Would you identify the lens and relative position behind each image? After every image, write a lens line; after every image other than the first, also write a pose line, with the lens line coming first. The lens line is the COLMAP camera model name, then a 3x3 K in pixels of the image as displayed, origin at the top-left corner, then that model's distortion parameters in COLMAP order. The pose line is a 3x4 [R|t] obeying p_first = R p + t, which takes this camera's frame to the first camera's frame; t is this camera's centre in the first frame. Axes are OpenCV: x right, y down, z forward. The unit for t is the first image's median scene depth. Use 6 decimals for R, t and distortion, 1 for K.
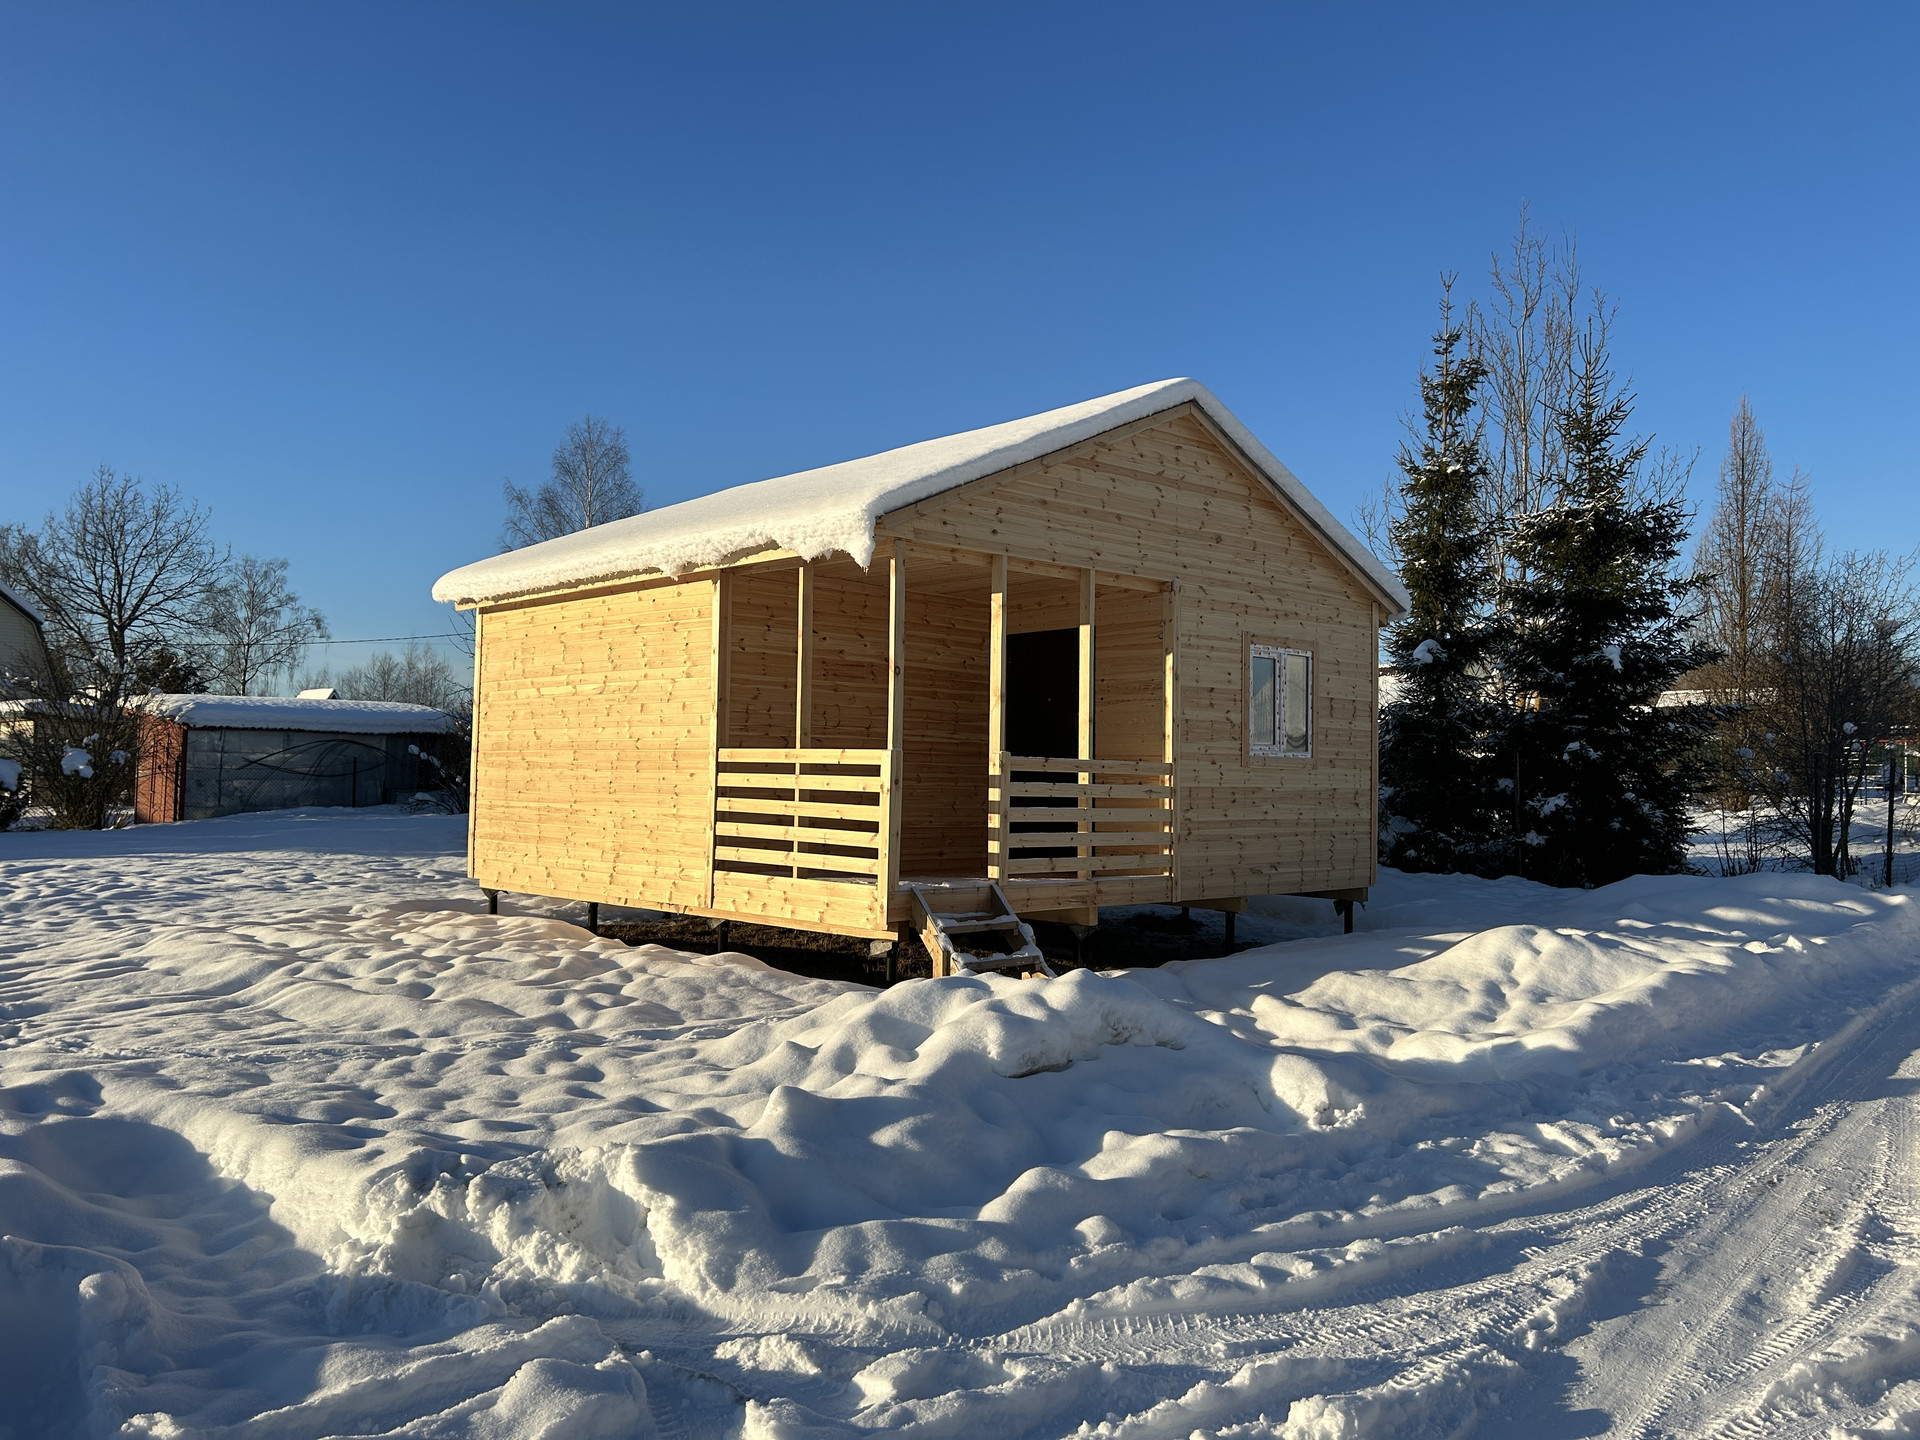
lens RADIAL K [[1433.1, 0, 984.5], [0, 1433.1, 725.5], [0, 0, 1]] dist [0.084158, -0.091061]
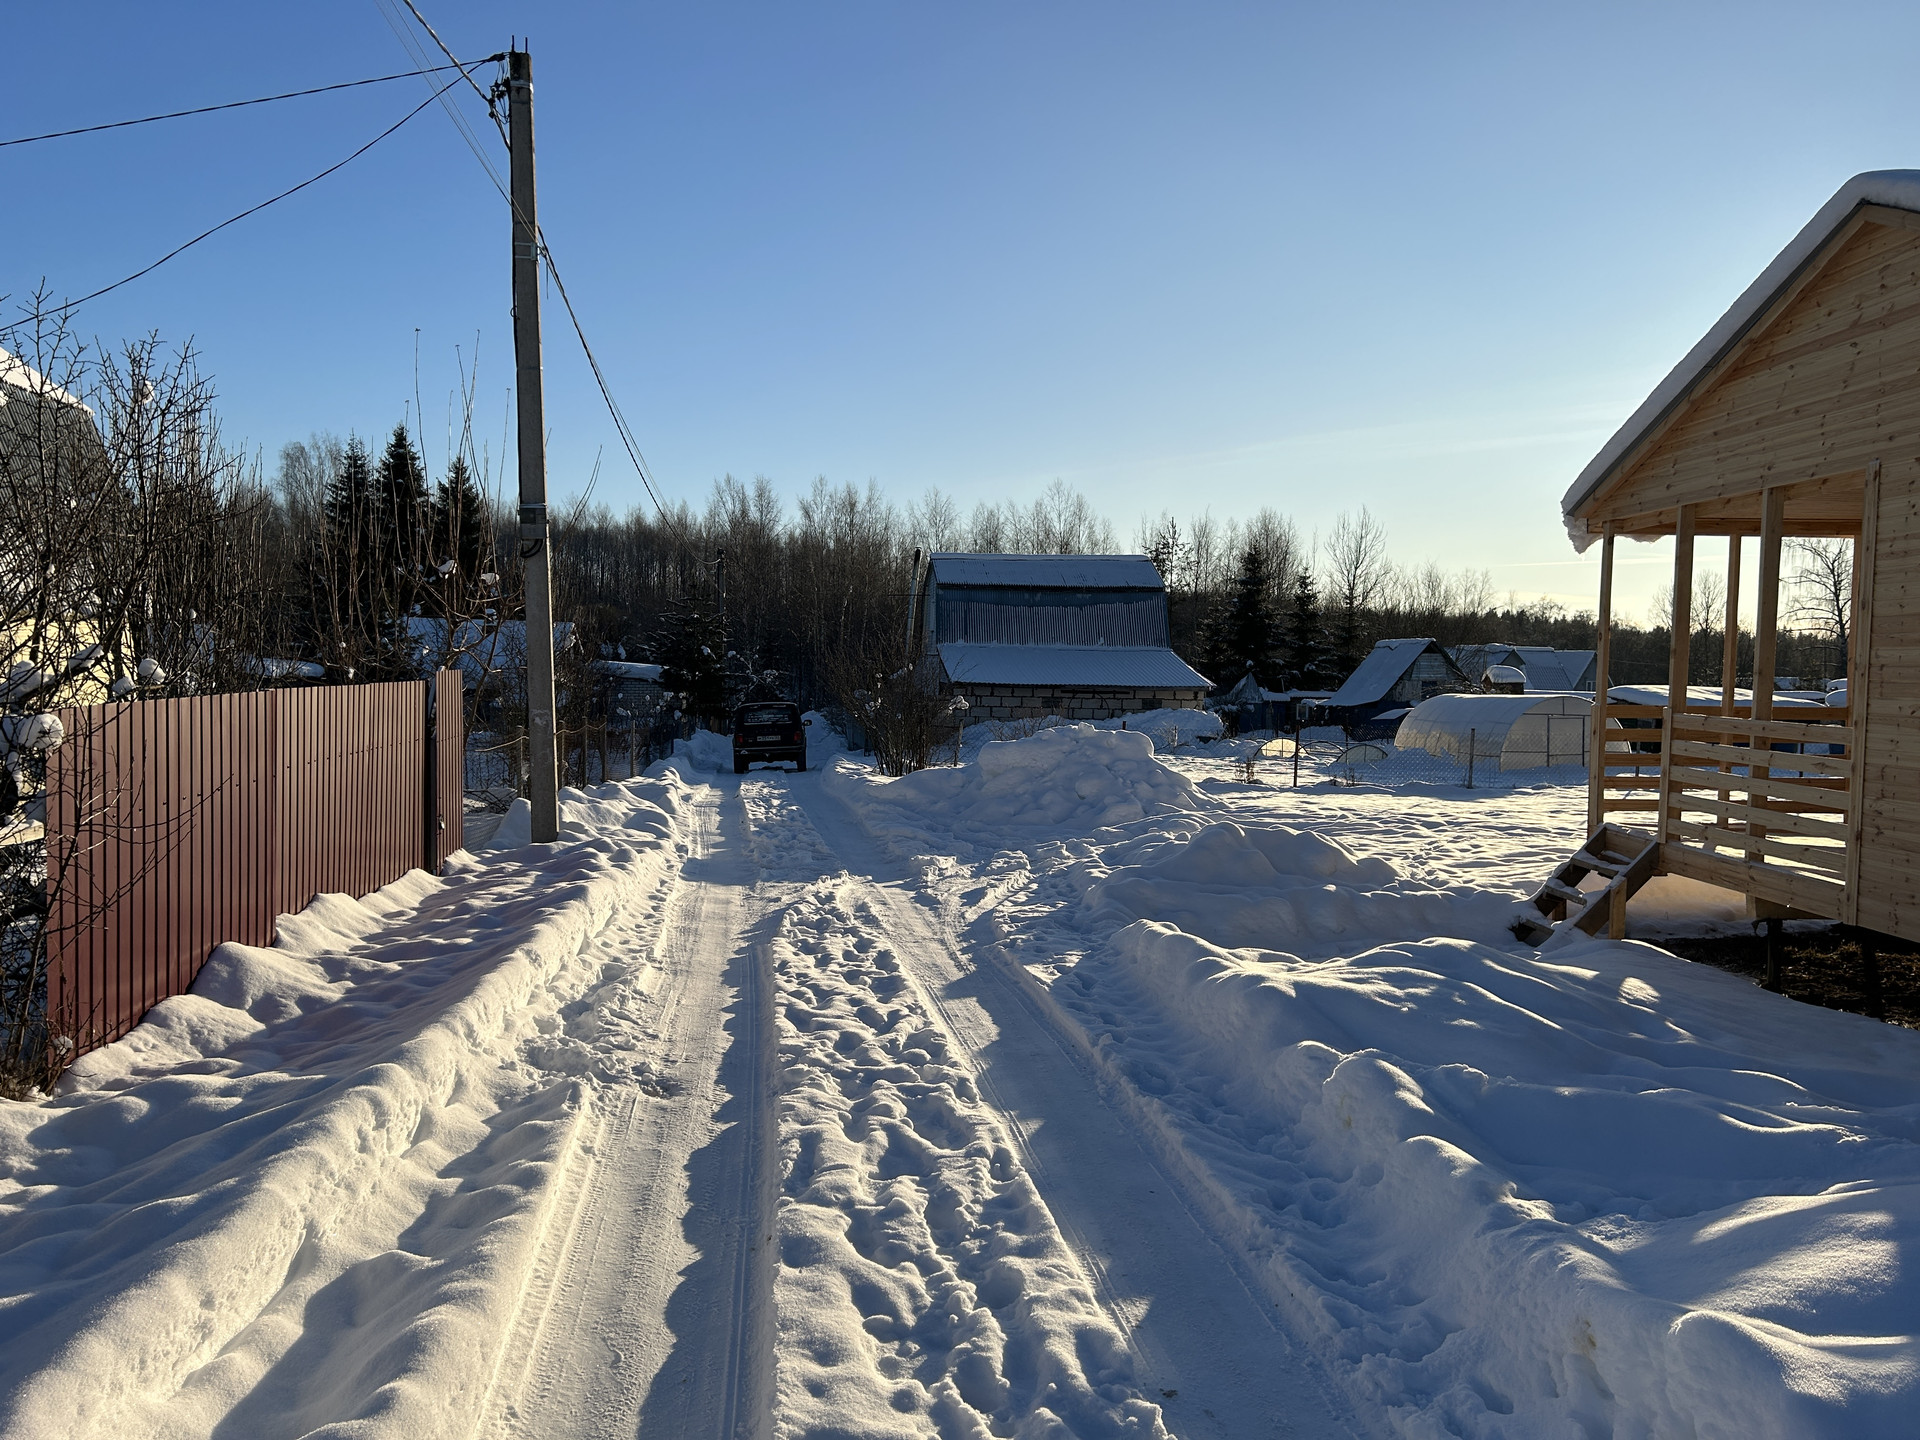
lens RADIAL K [[1440.6, 0, 955.9], [0, 1440.6, 713.8], [0, 0, 1]] dist [0.073836, -0.073348]
pose [[-0.660136, 0.000872, -0.751146, 0.981478], [-0.002703, 0.999990, 0.003536, 0.018262], [0.751142, 0.004365, -0.660127, 1.165801]]
